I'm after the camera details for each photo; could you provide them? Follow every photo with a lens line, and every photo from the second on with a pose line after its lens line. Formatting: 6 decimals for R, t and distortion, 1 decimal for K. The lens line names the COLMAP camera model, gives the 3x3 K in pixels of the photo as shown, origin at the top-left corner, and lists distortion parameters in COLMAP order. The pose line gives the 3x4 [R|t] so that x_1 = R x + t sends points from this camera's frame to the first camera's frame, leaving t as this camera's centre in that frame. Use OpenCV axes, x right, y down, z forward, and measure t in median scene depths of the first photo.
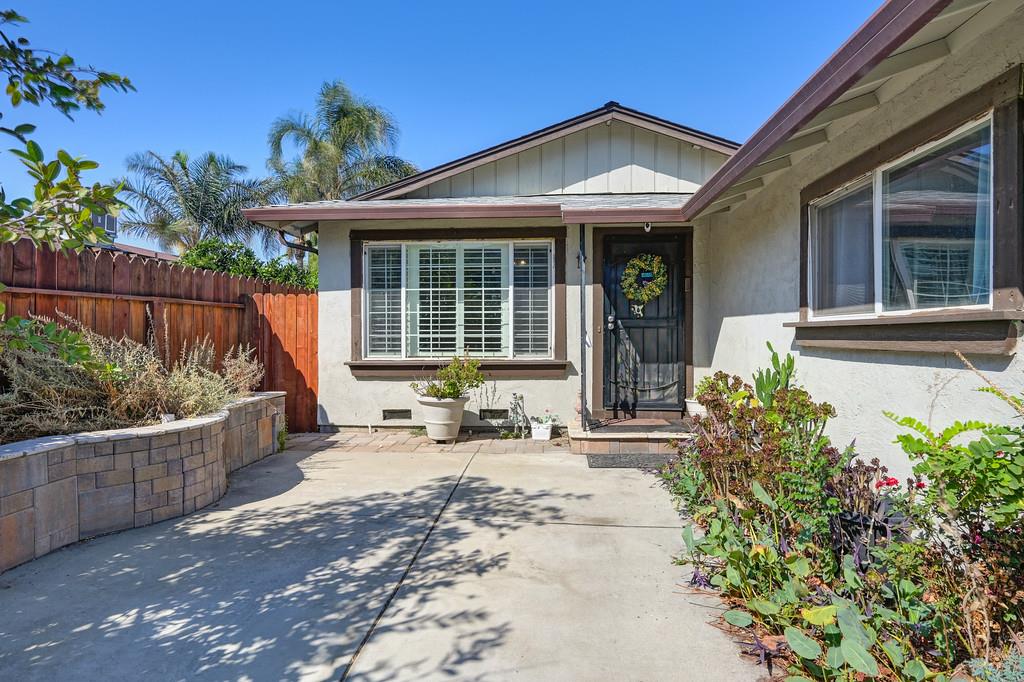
lens RADIAL K [[607.1, 0, 512.0], [0, 607.1, 341.0], [0, 0, 1]] dist [-0.002708, 0.000014]
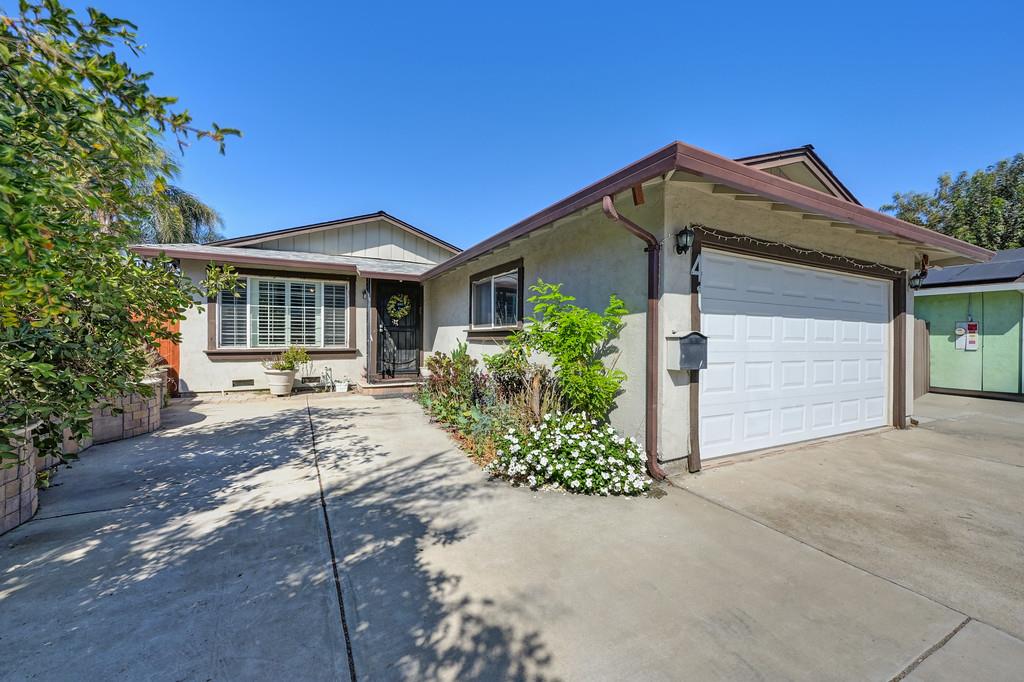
lens RADIAL K [[414.1, 0, 512.0], [0, 414.1, 341.0], [0, 0, 1]] dist [-0.000782, 0.000021]
pose [[0.867607, 0.004769, 0.497228, -0.123159], [-0.004174, 0.999989, -0.002308, 0.010050], [-0.497234, -0.000073, 0.867617, -0.319834]]
